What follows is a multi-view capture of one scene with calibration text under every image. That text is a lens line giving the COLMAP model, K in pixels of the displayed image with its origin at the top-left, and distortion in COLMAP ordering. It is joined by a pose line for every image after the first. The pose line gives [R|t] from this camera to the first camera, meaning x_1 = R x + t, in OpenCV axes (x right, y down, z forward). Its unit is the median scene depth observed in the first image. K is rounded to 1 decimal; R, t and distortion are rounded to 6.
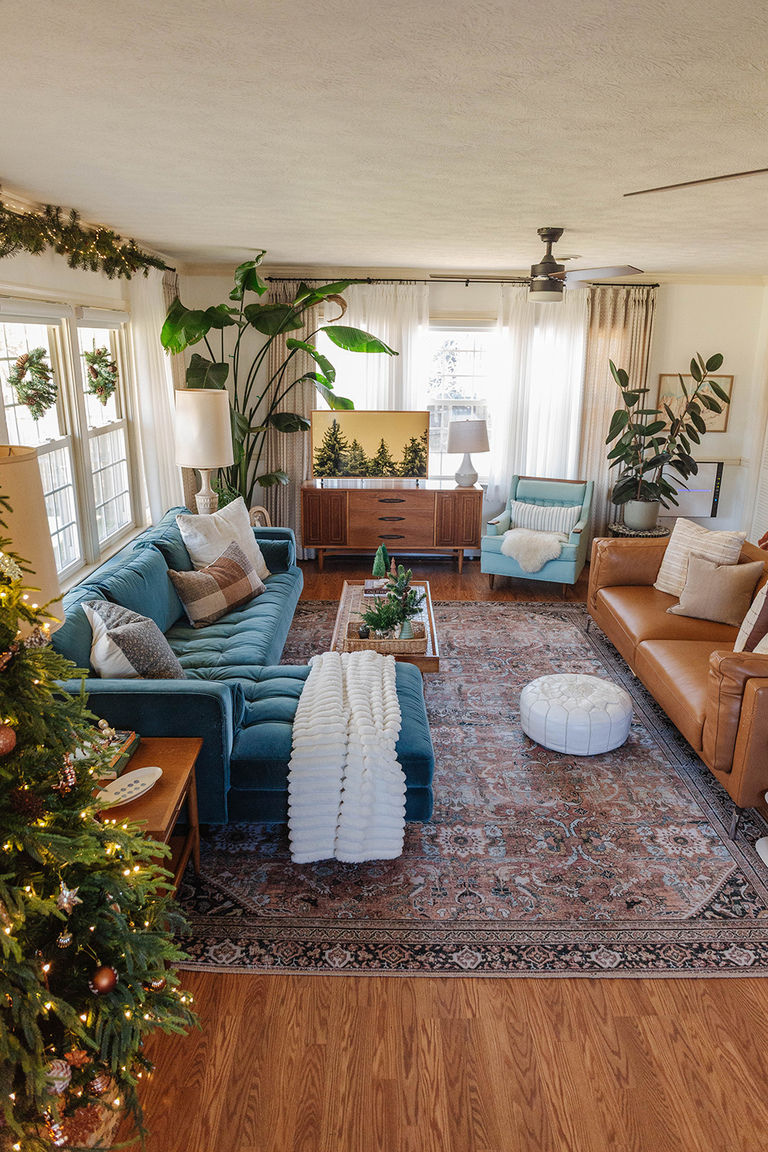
lens RADIAL K [[792.8, 0, 392.6], [0, 792.8, 571.3], [0, 0, 1]] dist [-0.006492, -0.021670]
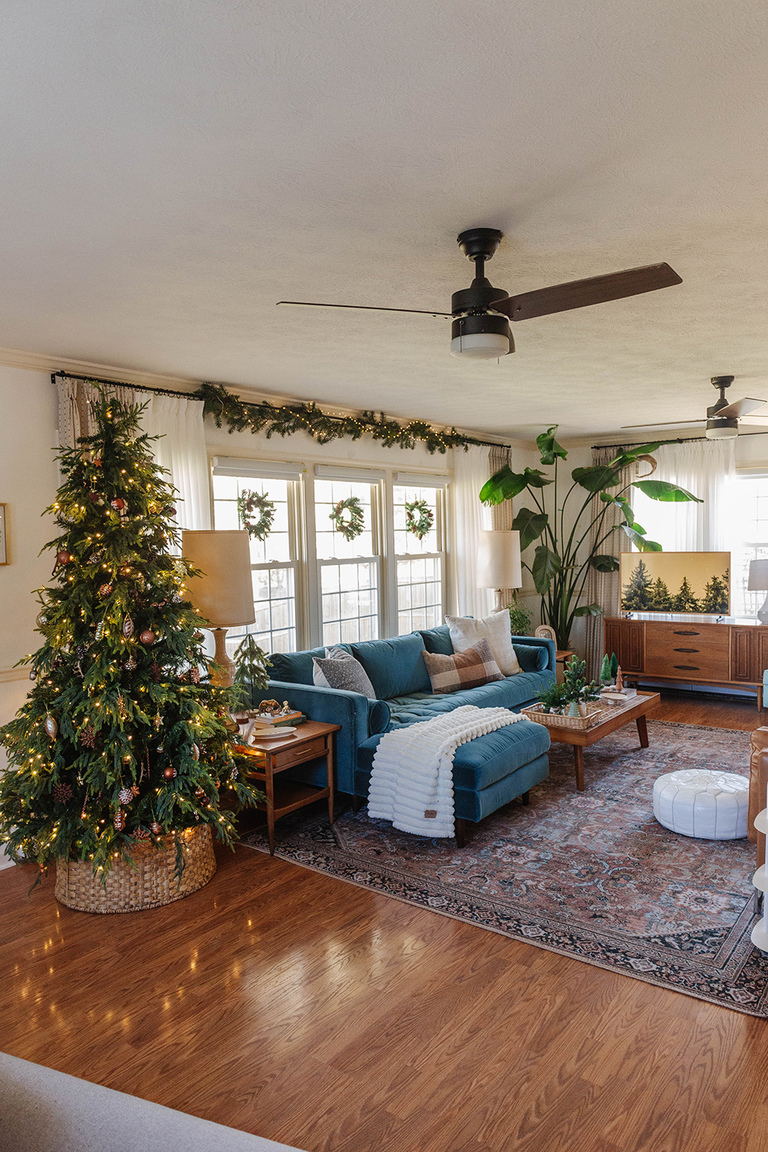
lens RADIAL K [[792.8, 0, 394.2], [0, 792.8, 577.5], [0, 0, 1]] dist [-0.006492, -0.021670]
pose [[0.794001, 0.005800, -0.607889, 0.478070], [-0.140513, 0.974628, -0.174232, 0.113432], [0.591455, 0.223757, 0.774670, -0.112272]]
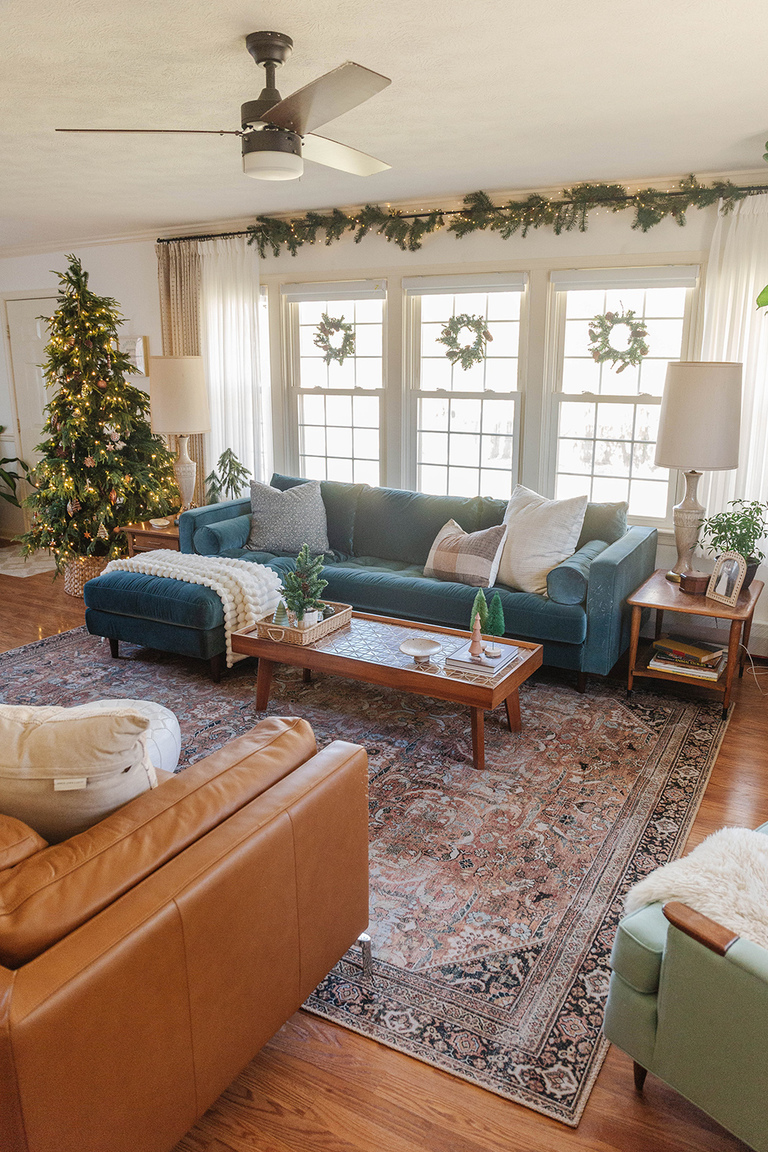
lens RADIAL K [[807.3, 0, 383.2], [0, 807.3, 577.7], [0, 0, 1]] dist [-0.037298, -0.000805]
pose [[-0.512704, 0.201582, -0.834565, 0.628638], [-0.252619, 0.893598, 0.371034, -0.286719], [0.820560, 0.401058, -0.407228, 1.305687]]
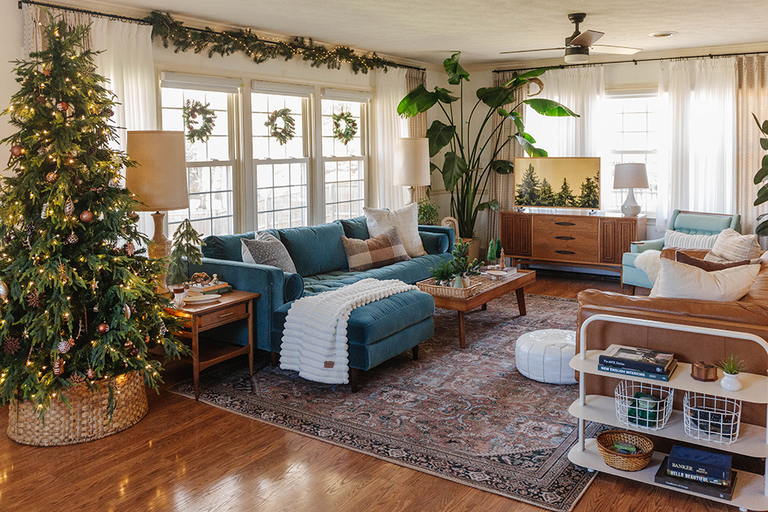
lens RADIAL K [[679.6, 0, 398.1], [0, 679.6, 172.5], [0, 0, 1]] dist [-0.020055, 0.003121]
pose [[0.827921, -0.000236, -0.560844, 0.568238], [-0.135425, 0.970325, -0.200324, 0.129221], [0.544248, 0.241804, 0.803321, -0.098162]]
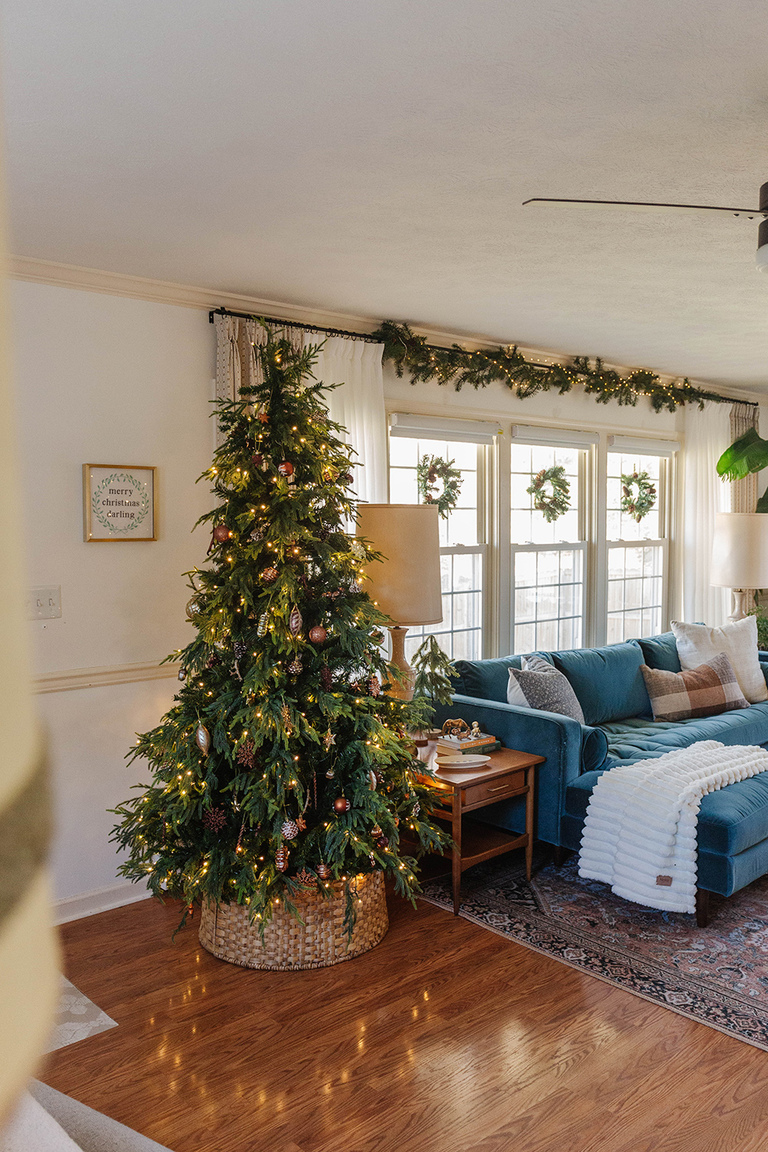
lens RADIAL K [[957.3, 0, 393.0], [0, 957.3, 579.4], [0, 0, 1]] dist [-0.042147, 0.019196]
pose [[0.669319, 0.038927, -0.741955, 0.413378], [-0.200205, 0.971137, -0.129654, 0.112796], [0.715493, 0.235323, 0.657794, -0.105538]]
